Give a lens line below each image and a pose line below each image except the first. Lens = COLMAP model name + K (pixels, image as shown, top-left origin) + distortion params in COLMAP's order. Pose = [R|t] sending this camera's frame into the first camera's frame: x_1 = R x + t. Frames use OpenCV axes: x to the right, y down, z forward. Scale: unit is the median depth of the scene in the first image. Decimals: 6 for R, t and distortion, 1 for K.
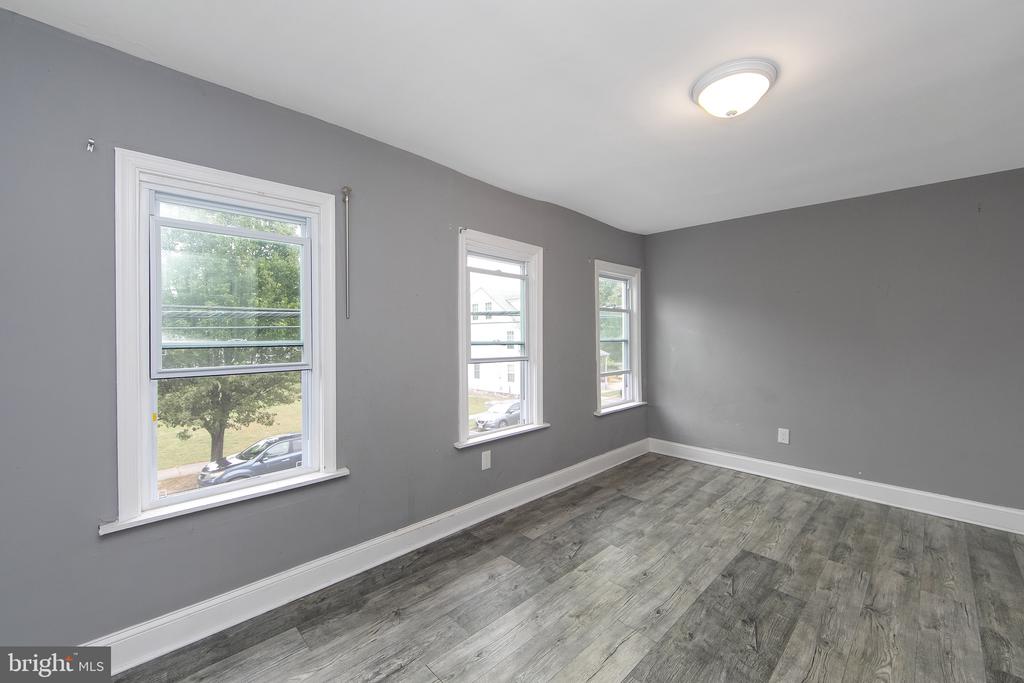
lens RADIAL K [[410.9, 0, 523.0], [0, 410.9, 336.4], [0, 0, 1]] dist [-0.007059, 0.000947]
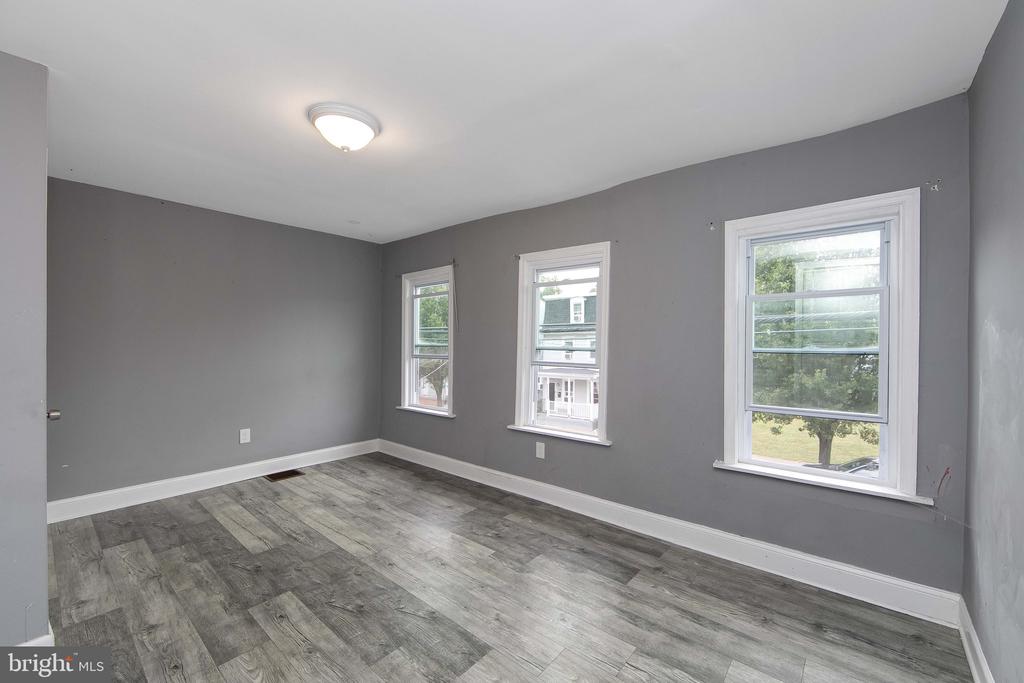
lens RADIAL K [[410.9, 0, 518.5], [0, 410.9, 346.4], [0, 0, 1]] dist [-0.007059, 0.000947]
pose [[0.095498, 0.013998, -0.995331, 1.068943], [-0.007276, 0.999884, 0.013364, -0.002917], [0.995403, 0.005965, 0.095588, 0.849041]]
